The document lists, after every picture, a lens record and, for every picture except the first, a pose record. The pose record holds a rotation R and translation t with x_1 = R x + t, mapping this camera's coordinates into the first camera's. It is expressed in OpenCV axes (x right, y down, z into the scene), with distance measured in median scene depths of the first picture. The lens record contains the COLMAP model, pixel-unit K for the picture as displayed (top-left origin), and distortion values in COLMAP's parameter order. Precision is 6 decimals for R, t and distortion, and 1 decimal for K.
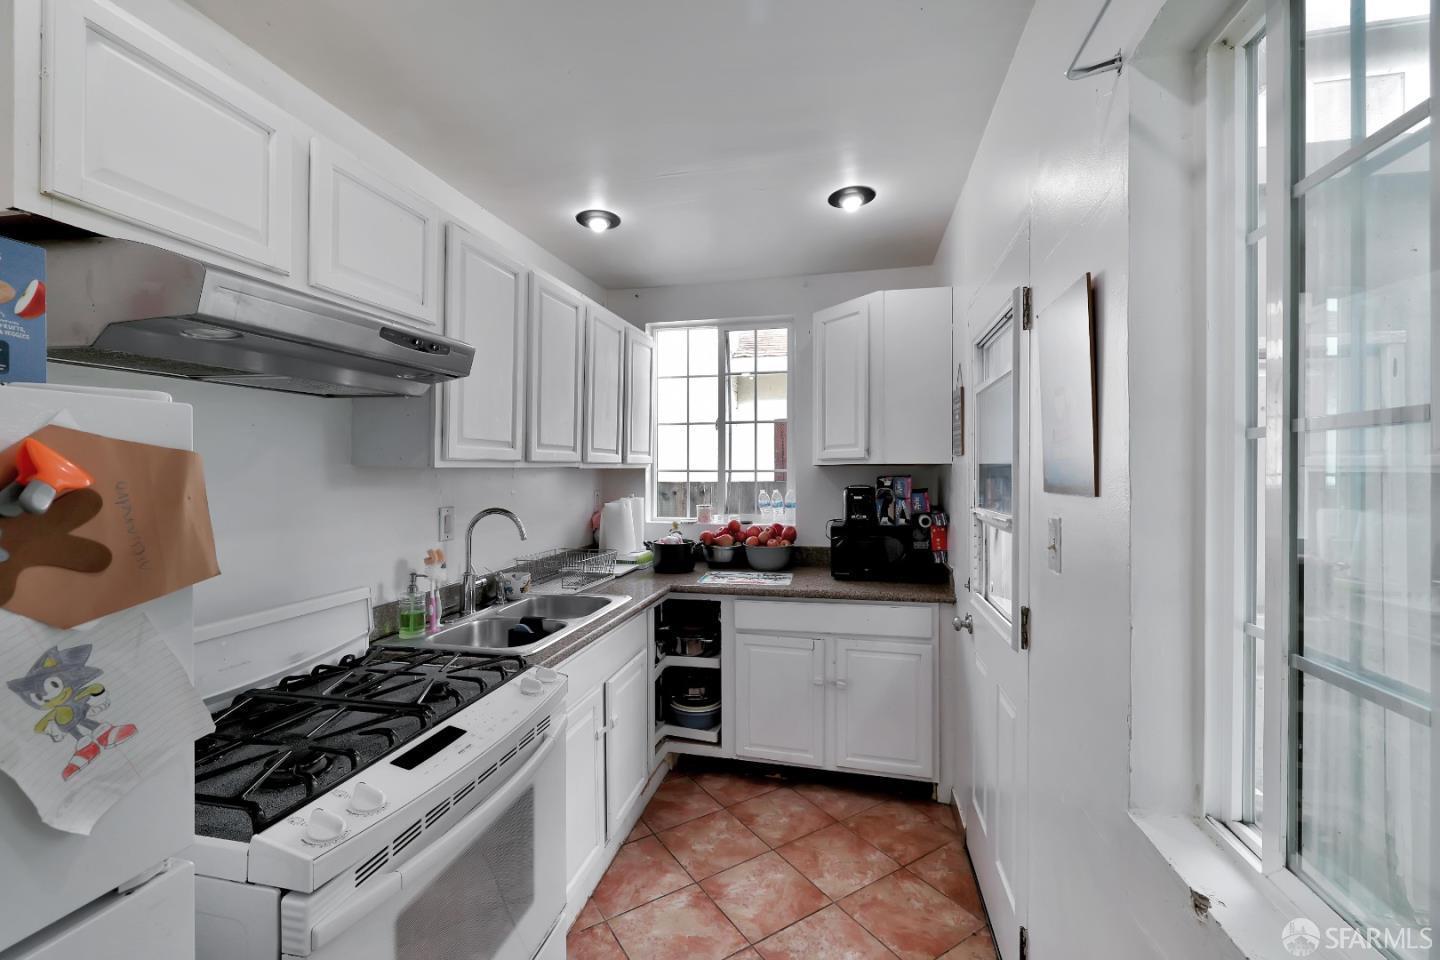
lens RADIAL K [[600.5, 0, 720.5], [0, 600.5, 470.9], [0, 0, 1]] dist [-0.002563, 0.000317]
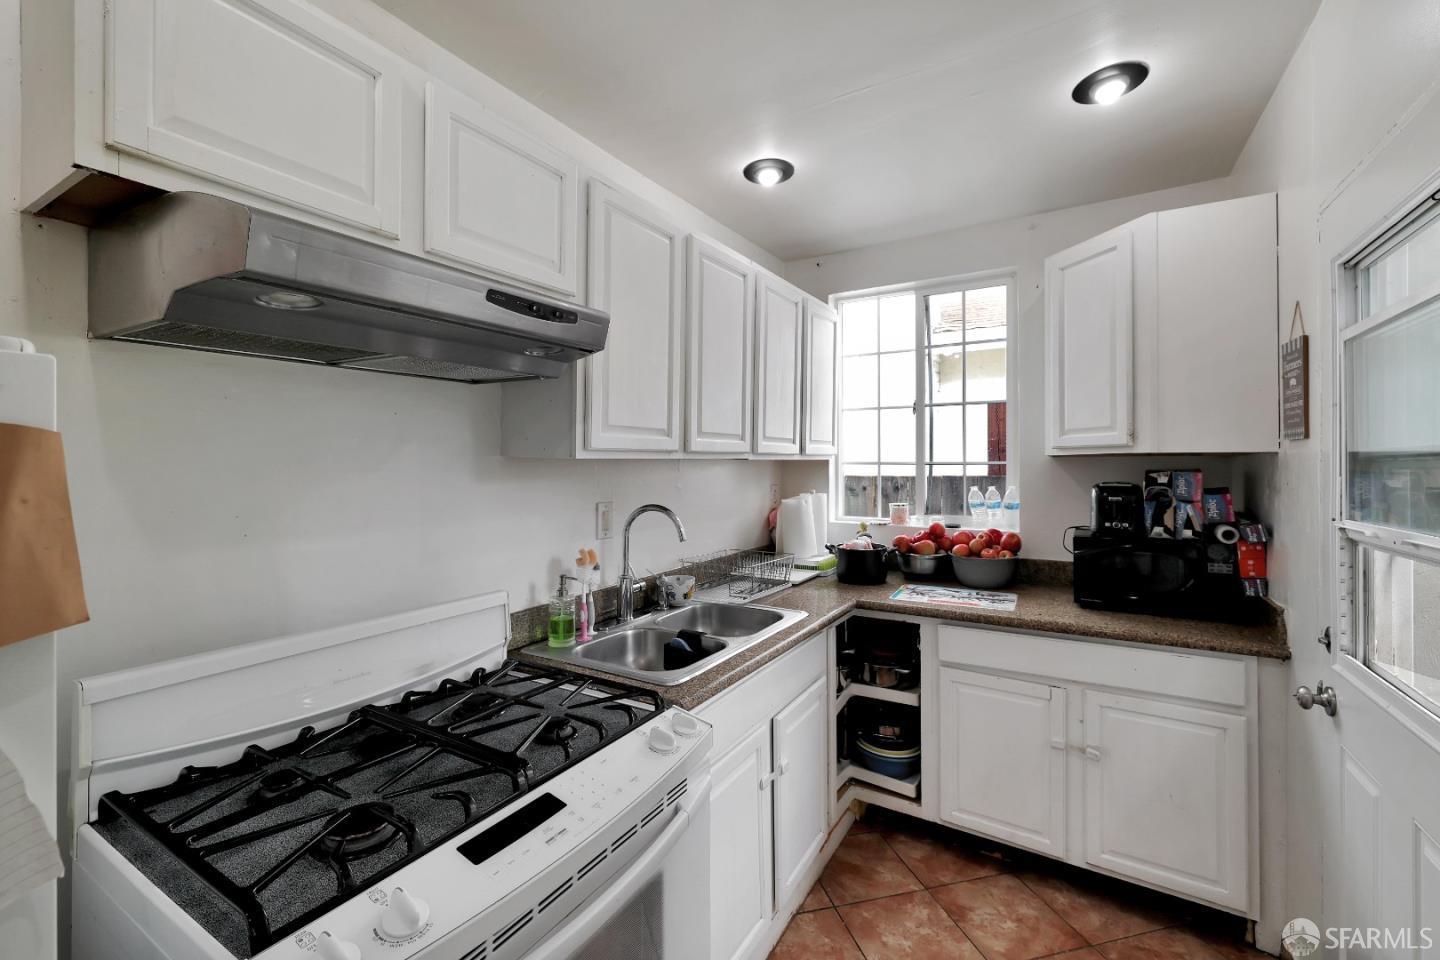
lens RADIAL K [[600.5, 0, 714.6], [0, 600.5, 458.7], [0, 0, 1]] dist [-0.002563, 0.000317]
pose [[0.946522, -0.002909, -0.322626, 0.000116], [0.000099, 0.999962, -0.008725, 0.001555], [0.322639, 0.008226, 0.946486, 0.164710]]
